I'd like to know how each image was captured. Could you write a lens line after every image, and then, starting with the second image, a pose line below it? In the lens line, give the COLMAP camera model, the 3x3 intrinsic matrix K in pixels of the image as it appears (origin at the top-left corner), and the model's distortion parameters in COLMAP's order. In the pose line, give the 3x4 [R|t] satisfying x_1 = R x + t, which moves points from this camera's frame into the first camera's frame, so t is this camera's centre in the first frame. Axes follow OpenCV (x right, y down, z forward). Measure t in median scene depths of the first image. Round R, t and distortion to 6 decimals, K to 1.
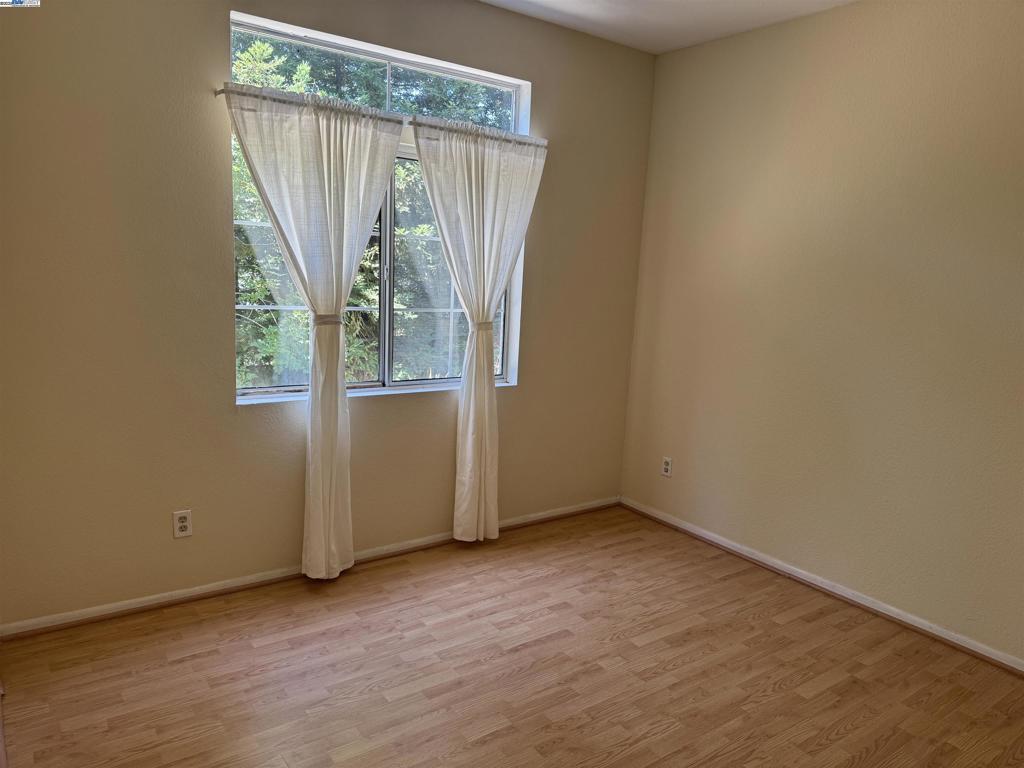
lens RADIAL K [[714.9, 0, 517.8], [0, 714.9, 386.0], [0, 0, 1]] dist [0.034644, -0.034502]
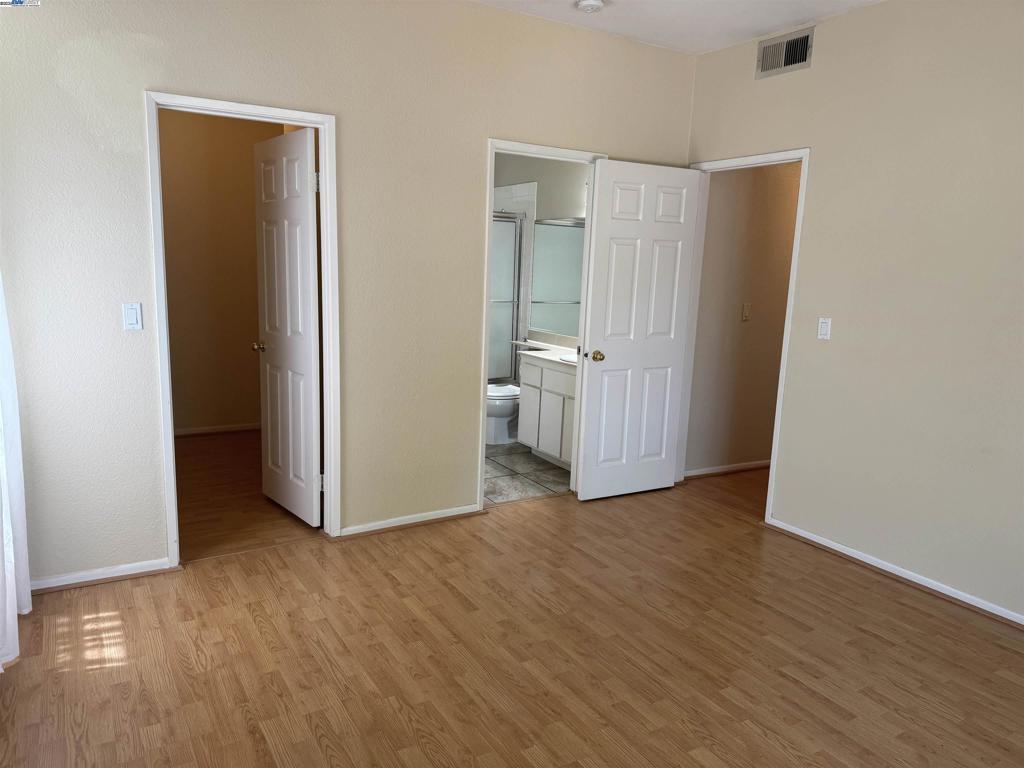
lens RADIAL K [[714.9, 0, 517.8], [0, 714.9, 386.0], [0, 0, 1]] dist [0.034644, -0.034502]
pose [[-0.067513, 0.116595, -0.990882, 1.130387], [-0.220782, 0.966781, 0.128802, -0.100372], [0.972984, 0.227464, -0.039529, 1.048815]]
